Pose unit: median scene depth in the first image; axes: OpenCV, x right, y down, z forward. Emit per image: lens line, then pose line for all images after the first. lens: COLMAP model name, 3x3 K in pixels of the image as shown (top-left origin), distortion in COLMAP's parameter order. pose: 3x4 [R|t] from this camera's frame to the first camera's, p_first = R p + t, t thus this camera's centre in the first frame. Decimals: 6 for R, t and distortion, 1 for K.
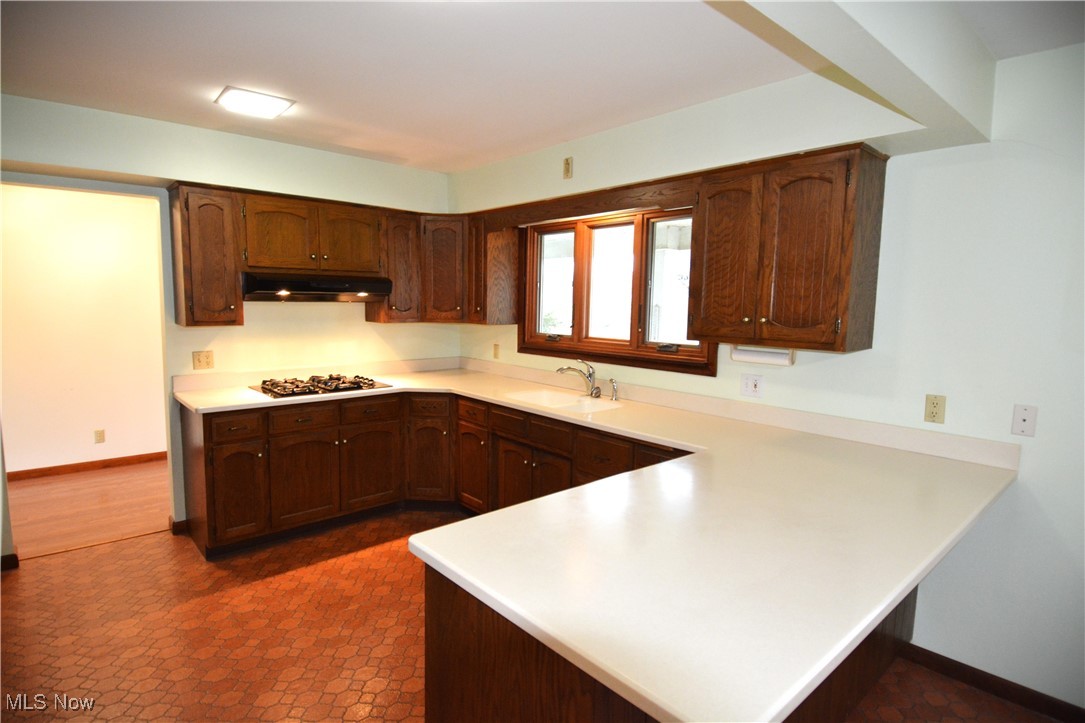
lens RADIAL K [[573.4, 0, 545.1], [0, 573.4, 362.8], [0, 0, 1]] dist [0.029749, -0.001411]
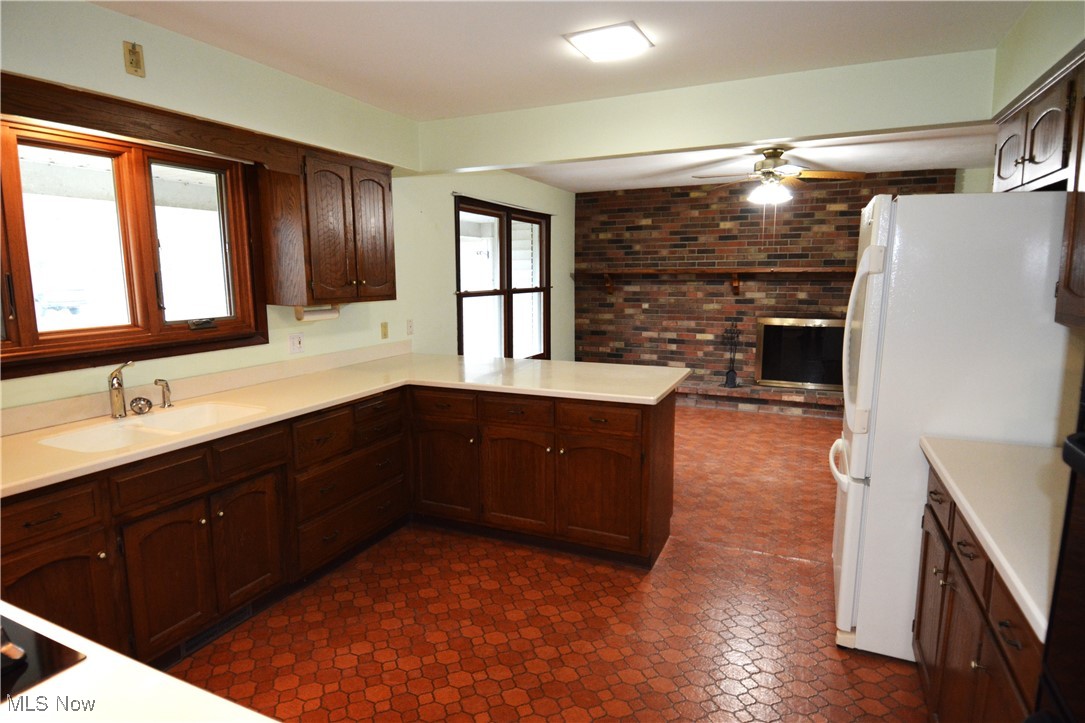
lens RADIAL K [[573.4, 0, 541.3], [0, 573.4, 356.4], [0, 0, 1]] dist [0.029749, -0.001411]
pose [[-0.400695, -0.150008, 0.903848, -0.775242], [0.096580, 0.974094, 0.204482, -0.108784], [-0.911107, 0.169228, -0.375827, 0.893594]]
